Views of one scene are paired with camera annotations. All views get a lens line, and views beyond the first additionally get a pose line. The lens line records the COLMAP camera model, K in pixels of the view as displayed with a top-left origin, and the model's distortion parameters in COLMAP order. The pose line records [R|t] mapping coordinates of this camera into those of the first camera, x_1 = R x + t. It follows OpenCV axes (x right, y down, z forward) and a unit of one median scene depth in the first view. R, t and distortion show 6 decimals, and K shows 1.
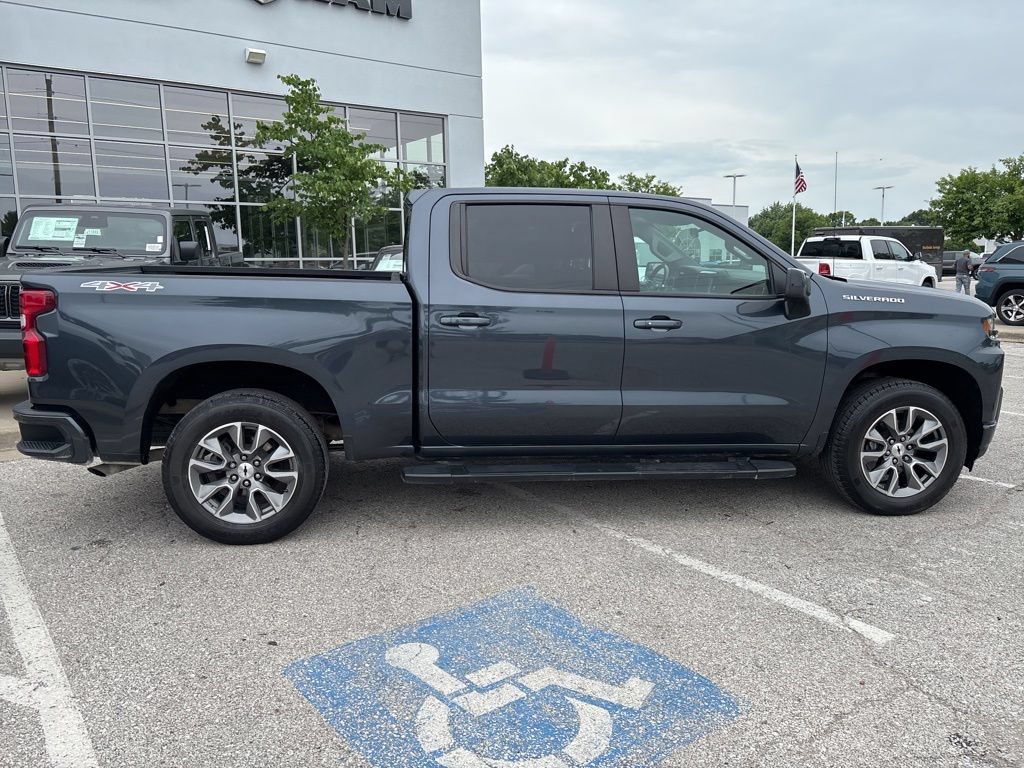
lens RADIAL K [[775.6, 0, 508.3], [0, 775.6, 386.0], [0, 0, 1]] dist [0.044093, -0.051108]
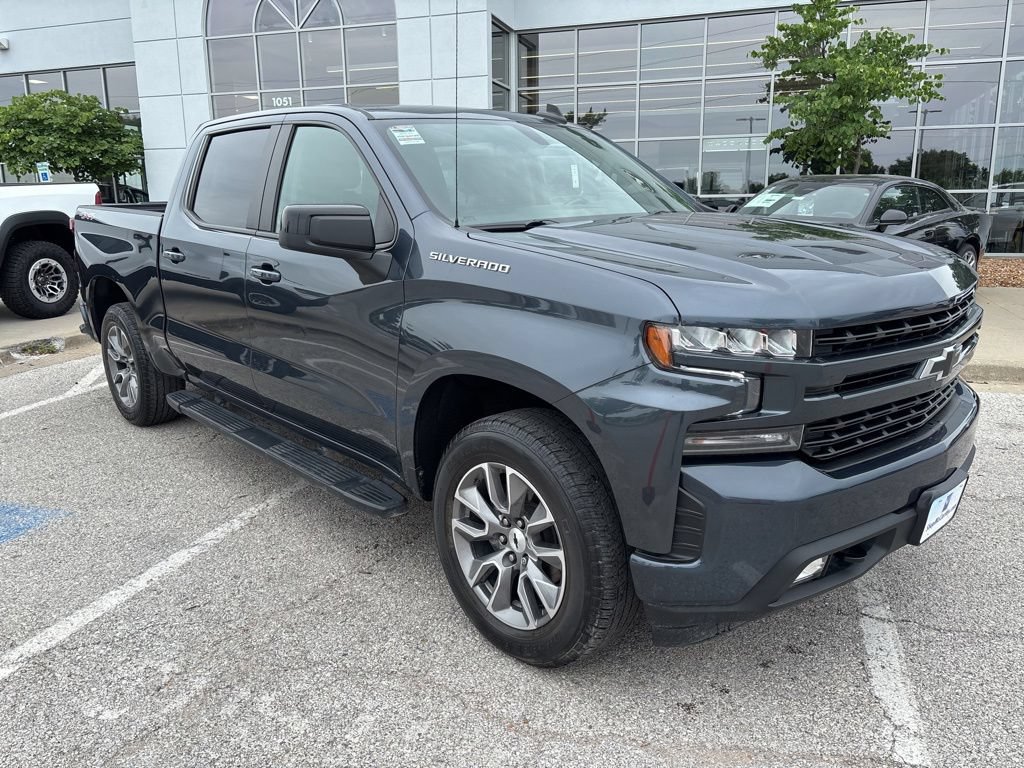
lens RADIAL K [[775.6, 0, 516.1], [0, 775.6, 383.8], [0, 0, 1]] dist [0.044093, -0.051108]
pose [[0.573498, 0.187409, -0.797482, 1.020928], [-0.125702, 0.982084, 0.140394, -0.116141], [0.809505, 0.019729, 0.586781, 0.752016]]
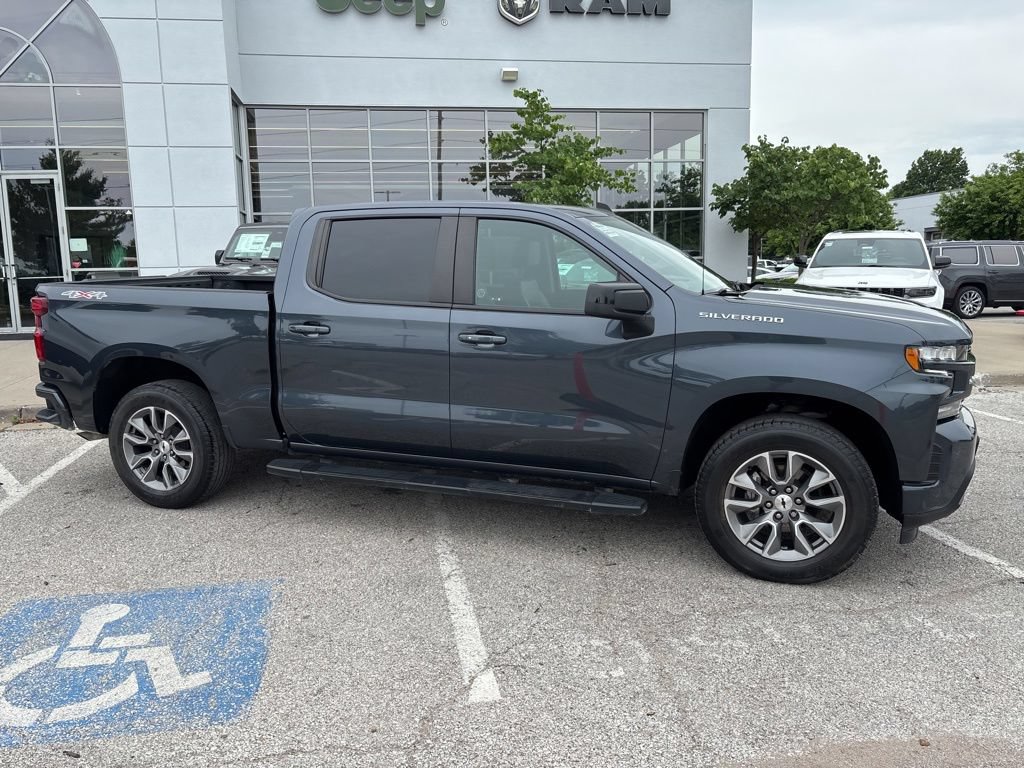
lens RADIAL K [[775.6, 0, 508.0], [0, 775.6, 384.2], [0, 0, 1]] dist [0.044093, -0.051108]
pose [[0.888391, 0.062598, -0.454800, 0.675700], [-0.062081, 0.997941, 0.016087, -0.041281], [0.454870, 0.013943, 0.890448, 0.158453]]
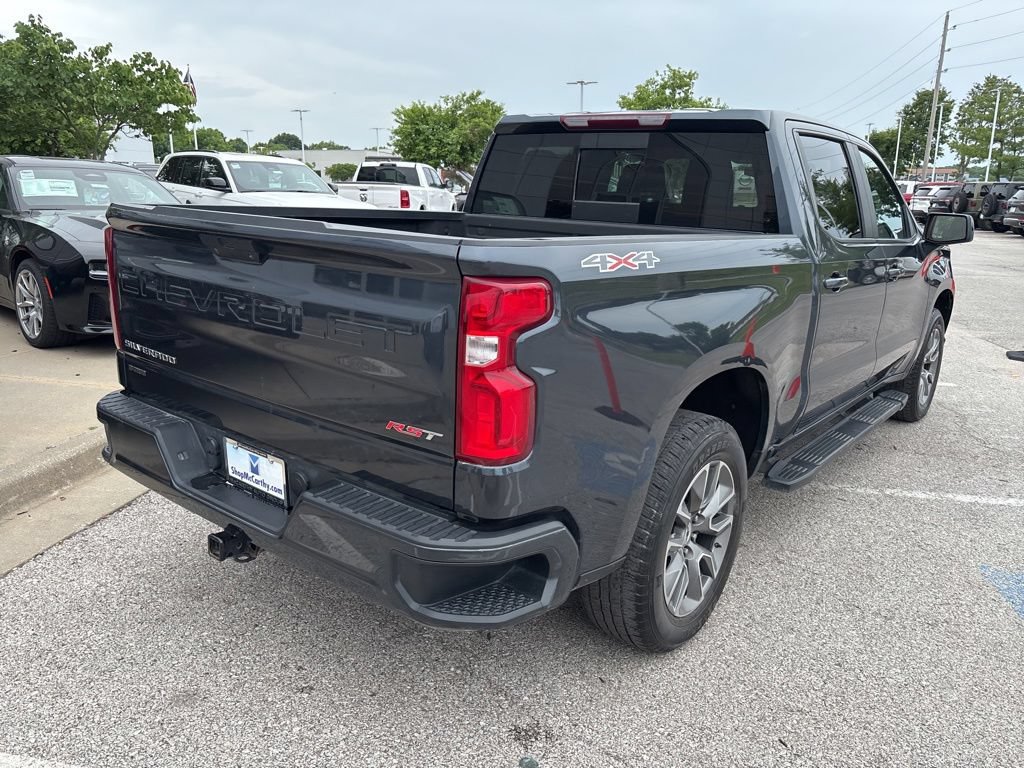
lens RADIAL K [[775.6, 0, 509.1], [0, 775.6, 388.3], [0, 0, 1]] dist [0.044093, -0.051108]
pose [[0.724378, -0.155823, 0.671562, -0.855443], [0.086158, 0.986946, 0.136068, -0.113116], [-0.683998, -0.040704, 0.728348, 0.620420]]
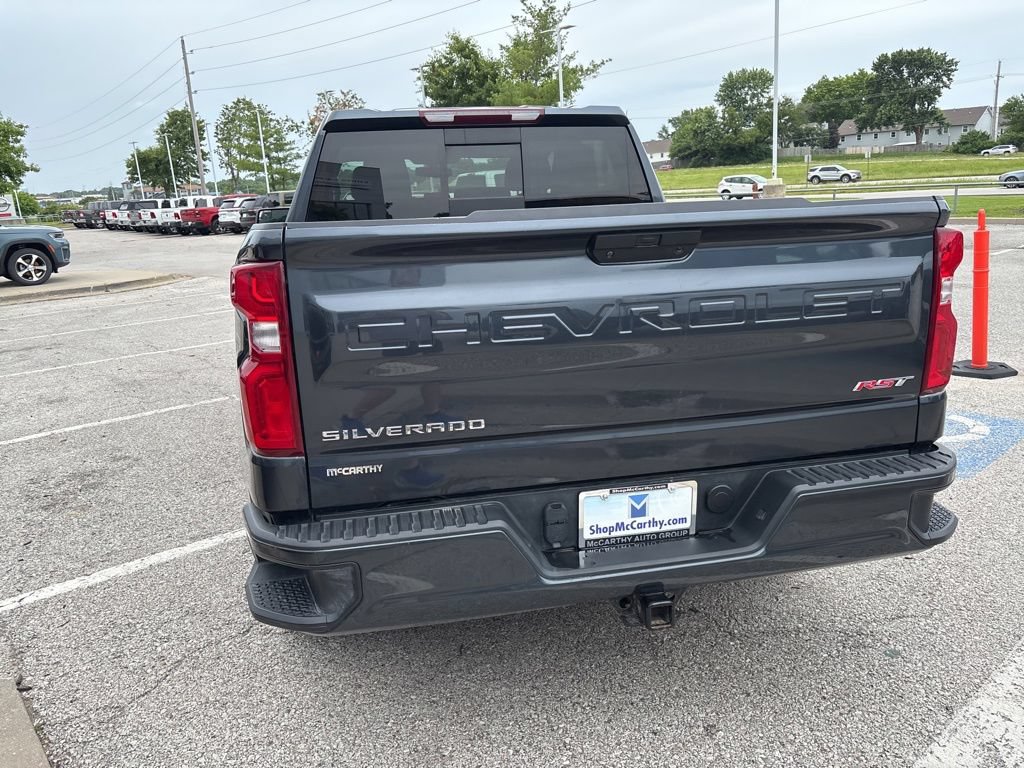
lens RADIAL K [[775.6, 0, 507.5], [0, 775.6, 379.2], [0, 0, 1]] dist [0.044093, -0.051108]
pose [[-0.066173, -0.226598, 0.971738, -1.052508], [0.209712, 0.948962, 0.235568, -0.197829], [-0.975521, 0.219374, -0.015275, 1.224657]]
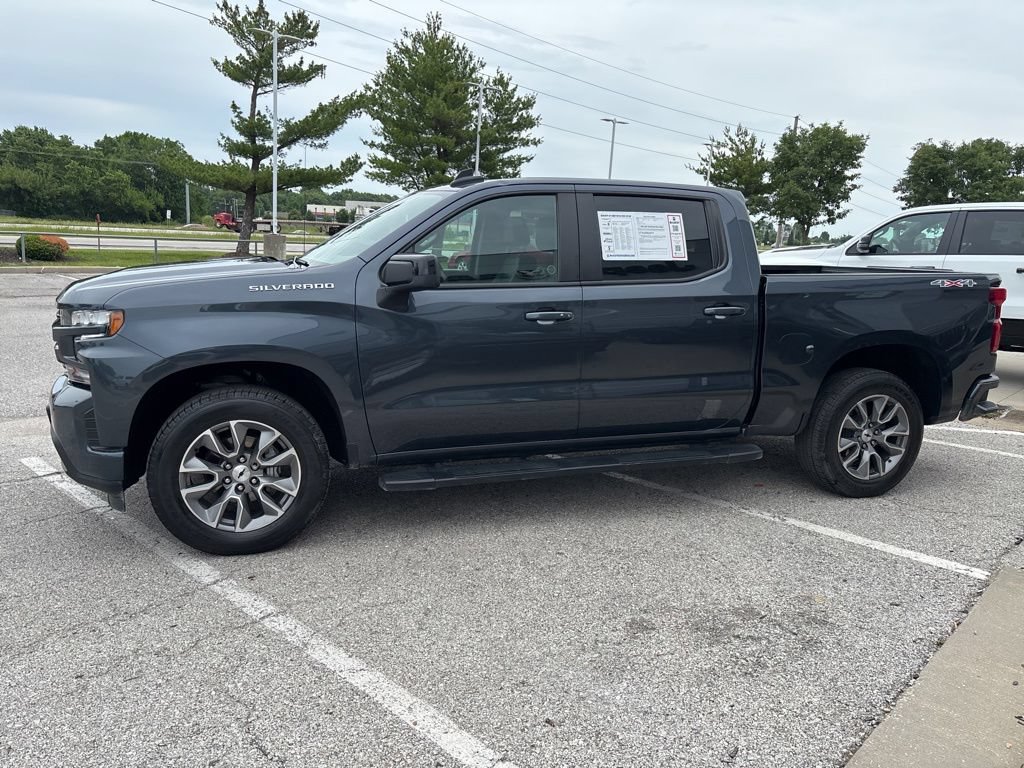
lens RADIAL K [[775.6, 0, 510.6], [0, 775.6, 381.3], [0, 0, 1]] dist [0.044093, -0.051108]
pose [[-0.983332, -0.005912, -0.181723, 0.353245], [-0.068002, 0.938892, 0.337427, -0.410804], [0.168624, 0.344160, -0.923645, 2.398727]]
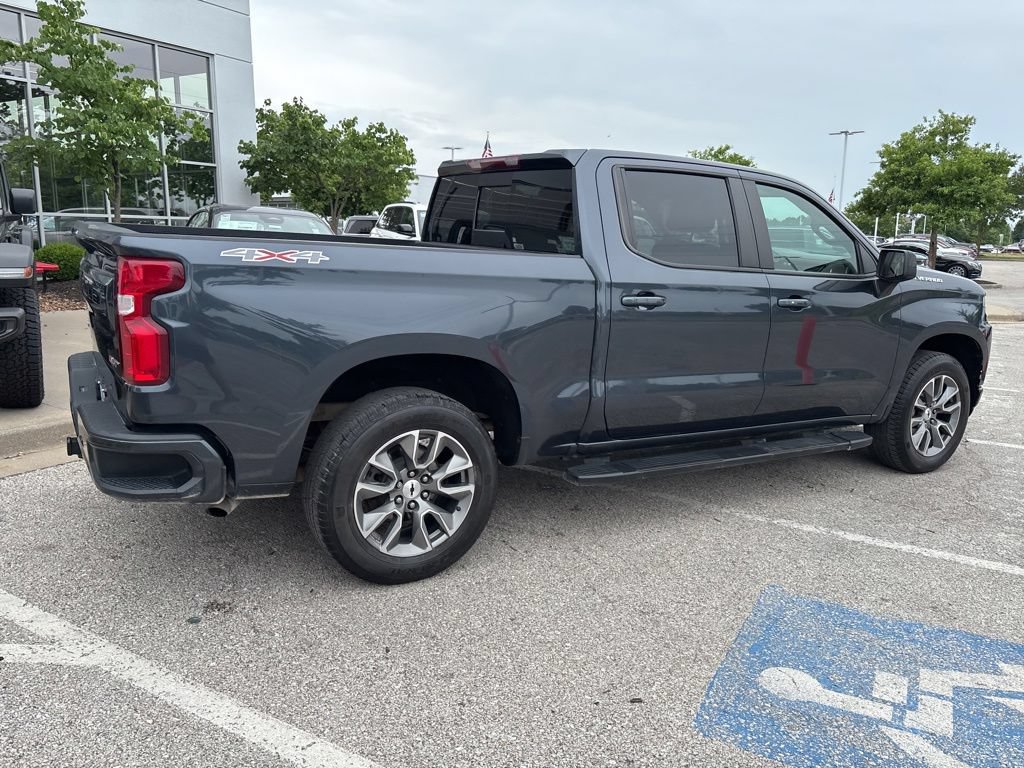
lens RADIAL K [[775.6, 0, 508.7], [0, 775.6, 381.6], [0, 0, 1]] dist [0.044093, -0.051108]
pose [[0.920575, -0.043165, 0.388173, -0.542335], [0.029502, 0.998720, 0.041092, -0.031830], [-0.389449, -0.026376, 0.920670, 0.227356]]
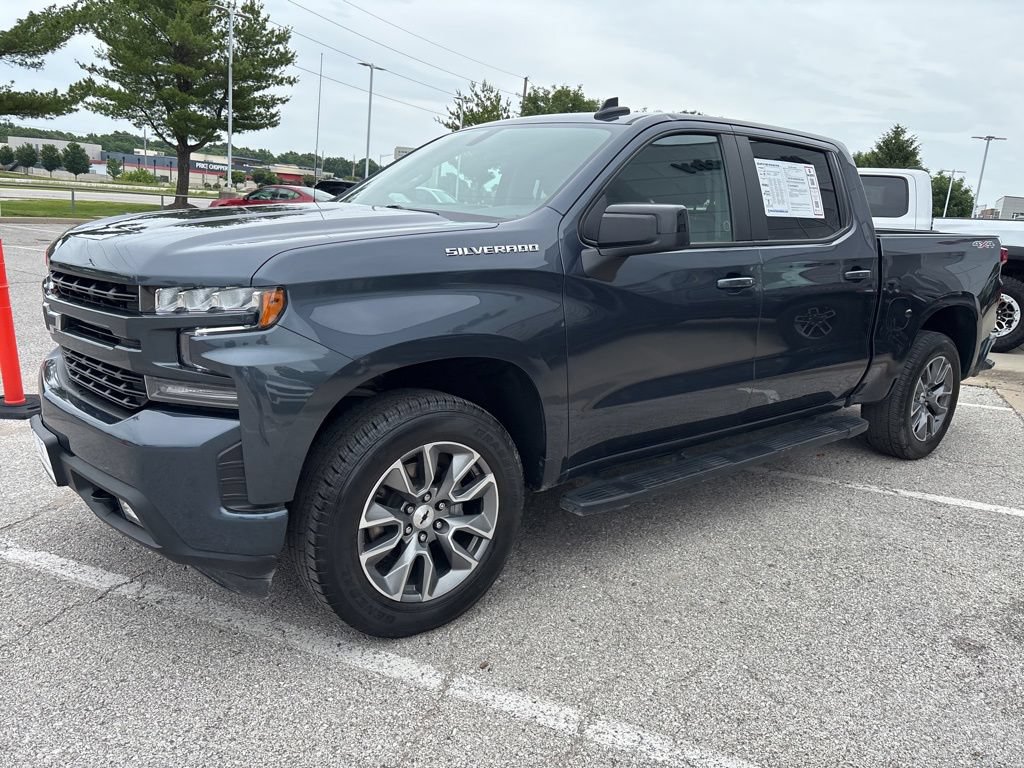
lens RADIAL K [[775.6, 0, 512.8], [0, 775.6, 374.1], [0, 0, 1]] dist [0.044093, -0.051108]
pose [[-0.857703, 0.054018, -0.511299, 0.747264], [-0.146591, 0.927495, 0.343894, -0.319952], [0.492804, 0.369912, -0.787597, 2.039607]]
